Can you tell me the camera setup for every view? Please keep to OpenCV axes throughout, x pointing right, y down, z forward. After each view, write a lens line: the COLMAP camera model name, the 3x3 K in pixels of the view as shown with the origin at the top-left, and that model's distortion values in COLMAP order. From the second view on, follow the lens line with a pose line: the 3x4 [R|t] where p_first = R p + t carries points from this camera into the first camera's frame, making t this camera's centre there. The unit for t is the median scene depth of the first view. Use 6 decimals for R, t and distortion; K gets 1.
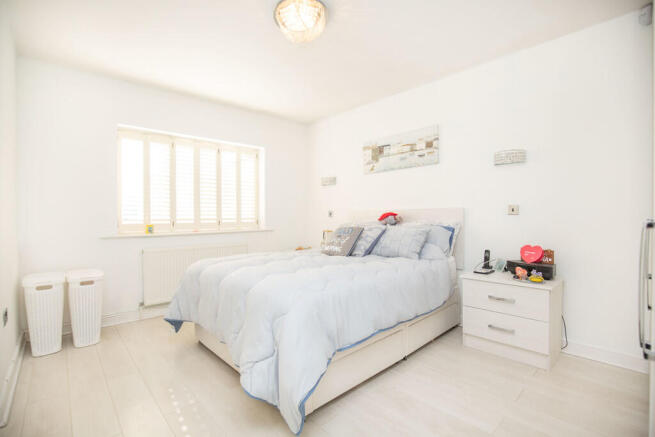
lens RADIAL K [[300.5, 0, 330.1], [0, 300.5, 219.3], [0, 0, 1]] dist [-0.023860, -0.000116]
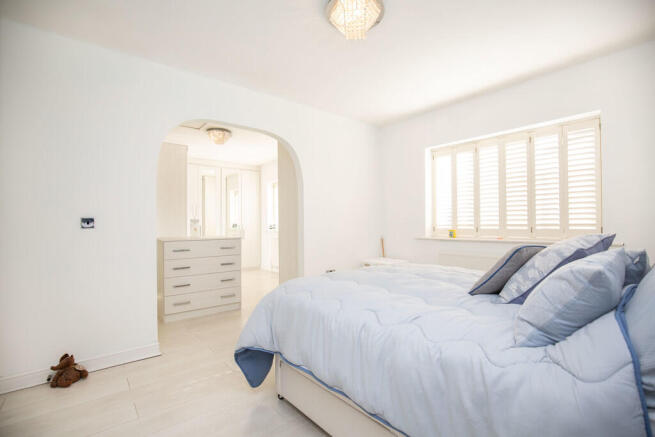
lens RADIAL K [[300.5, 0, 329.8], [0, 300.5, 219.5], [0, 0, 1]] dist [-0.023860, -0.000116]
pose [[-0.041791, -0.004152, -0.999118, 0.487805], [0.001400, 0.999990, -0.004214, -0.014181], [0.999125, -0.001575, -0.041785, 0.556175]]
